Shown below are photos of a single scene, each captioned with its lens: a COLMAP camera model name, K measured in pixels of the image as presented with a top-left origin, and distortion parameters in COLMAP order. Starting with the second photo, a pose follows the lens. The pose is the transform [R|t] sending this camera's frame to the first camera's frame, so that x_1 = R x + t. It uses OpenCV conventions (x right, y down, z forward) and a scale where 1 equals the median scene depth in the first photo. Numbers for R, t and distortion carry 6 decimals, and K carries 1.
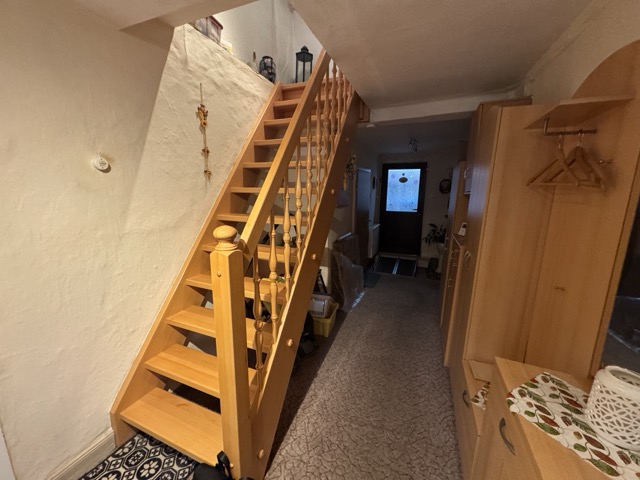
lens RADIAL K [[257.0, 0, 317.1], [0, 257.0, 242.3], [0, 0, 1]] dist [0.001081, -0.000078]
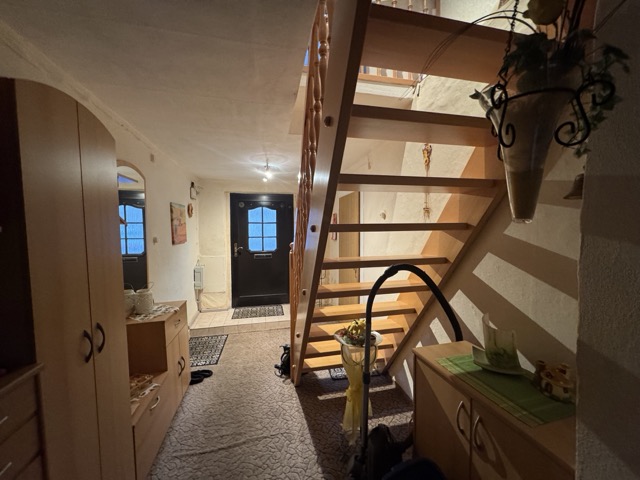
lens RADIAL K [[257.0, 0, 319.2], [0, 257.0, 240.2], [0, 0, 1]] dist [0.001081, -0.000078]
pose [[-0.812293, 0.023935, -0.582758, 0.467930], [-0.114755, 0.973069, 0.199920, -0.311284], [0.571849, 0.229268, -0.787670, 1.584610]]
